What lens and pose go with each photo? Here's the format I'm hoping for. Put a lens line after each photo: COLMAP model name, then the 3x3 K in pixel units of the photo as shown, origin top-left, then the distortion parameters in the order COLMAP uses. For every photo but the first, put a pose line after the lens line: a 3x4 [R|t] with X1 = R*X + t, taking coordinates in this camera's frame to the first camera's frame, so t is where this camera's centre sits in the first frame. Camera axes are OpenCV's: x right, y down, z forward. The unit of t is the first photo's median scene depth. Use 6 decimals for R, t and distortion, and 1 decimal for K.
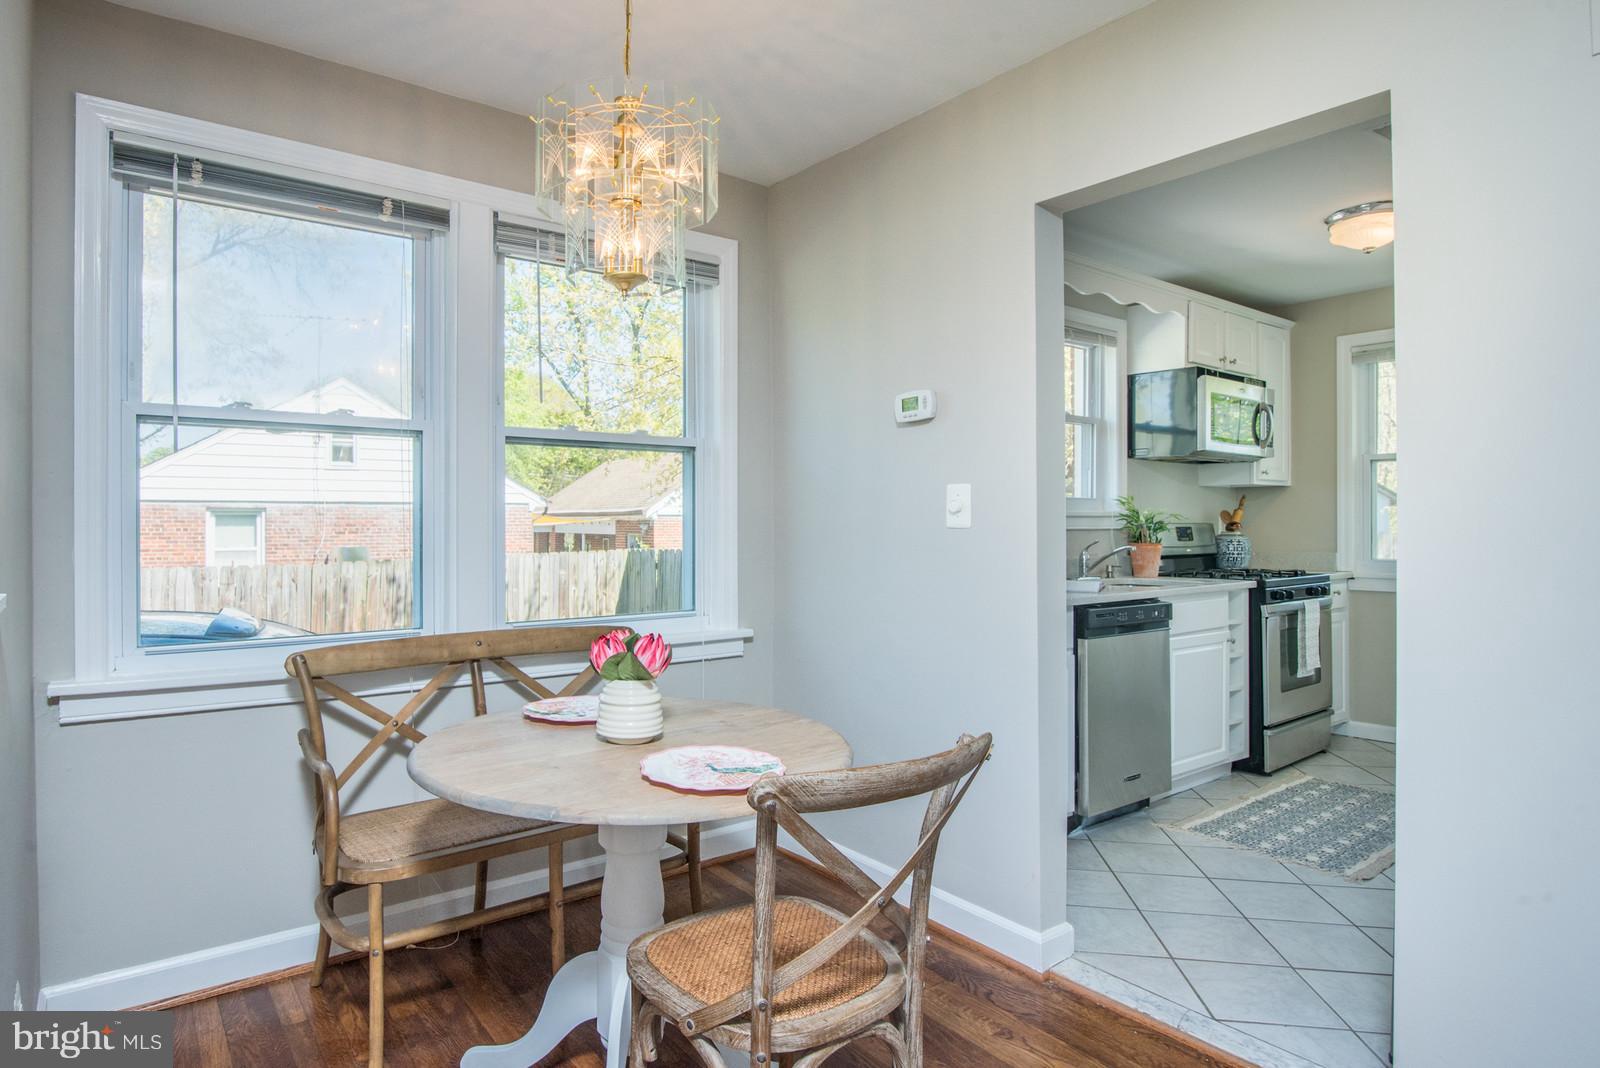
lens RADIAL K [[888.0, 0, 720.3], [0, 888.0, 526.4], [0, 0, 1]] dist [-0.019872, 0.000291]
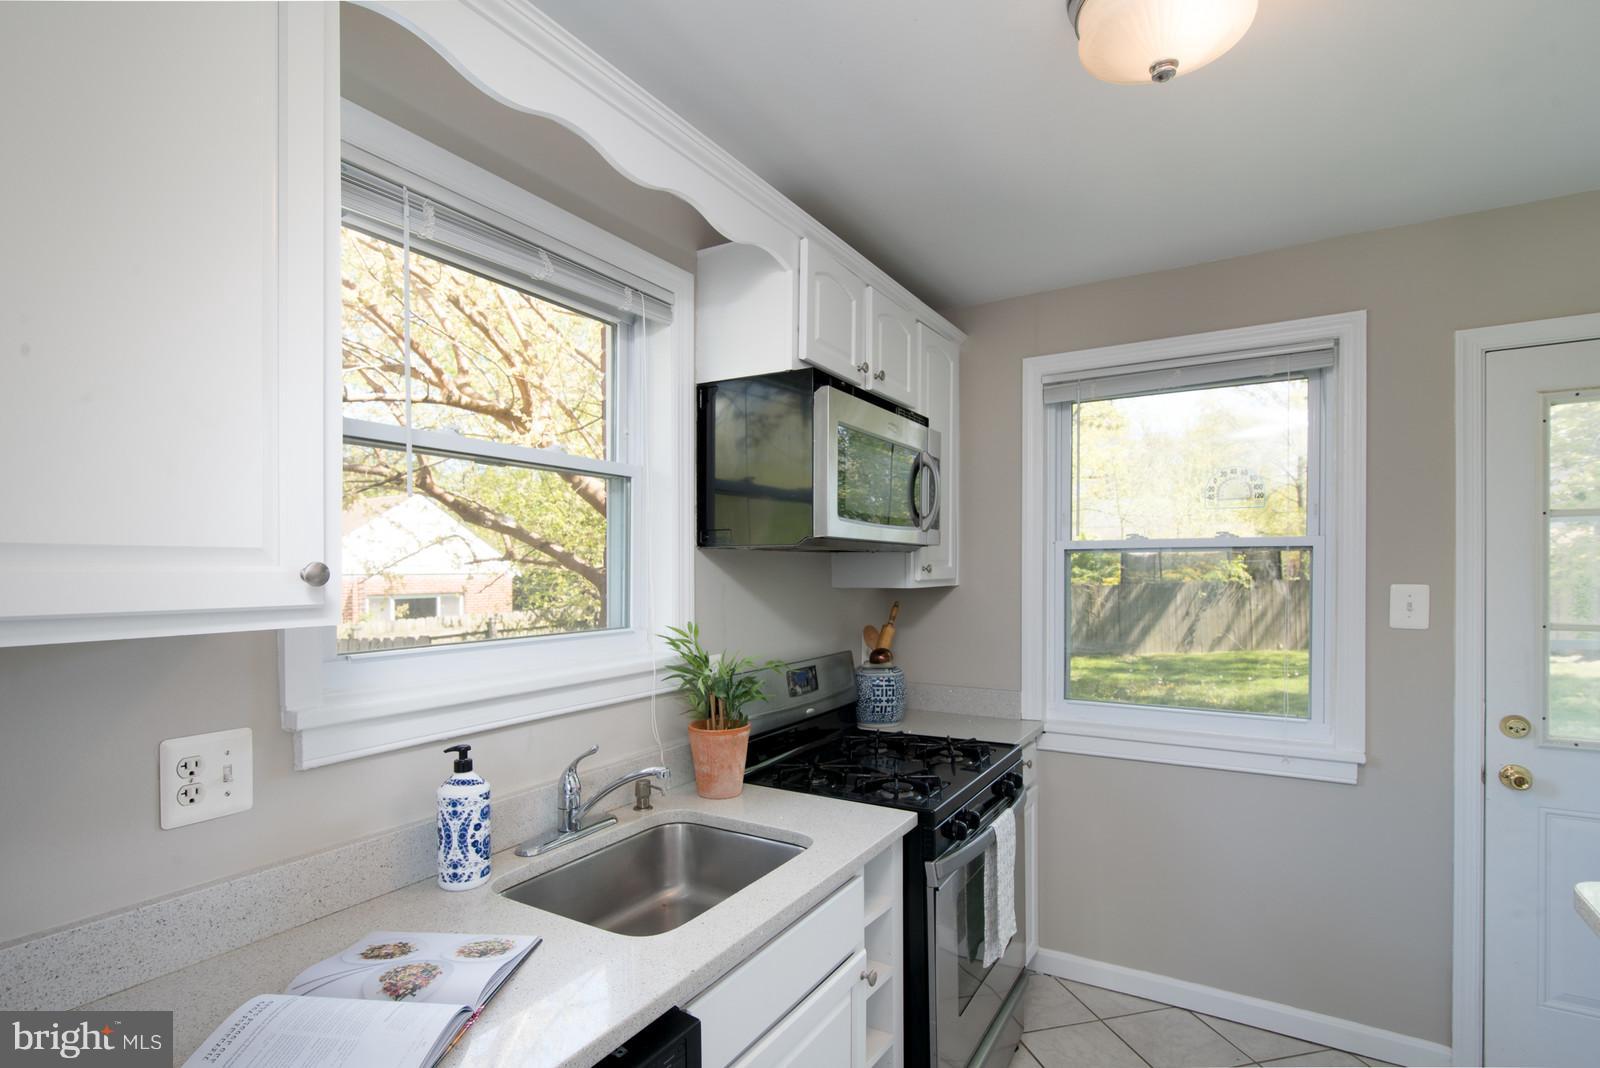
lens RADIAL K [[803.5, 0, 795.1], [0, 803.5, 587.1], [0, 0, 1]] dist [-0.012679, -0.001011]
pose [[0.916772, -0.010500, 0.399273, 0.329940], [0.001371, 0.999731, 0.023143, -0.064838], [-0.399409, -0.020670, 0.916540, 0.555119]]
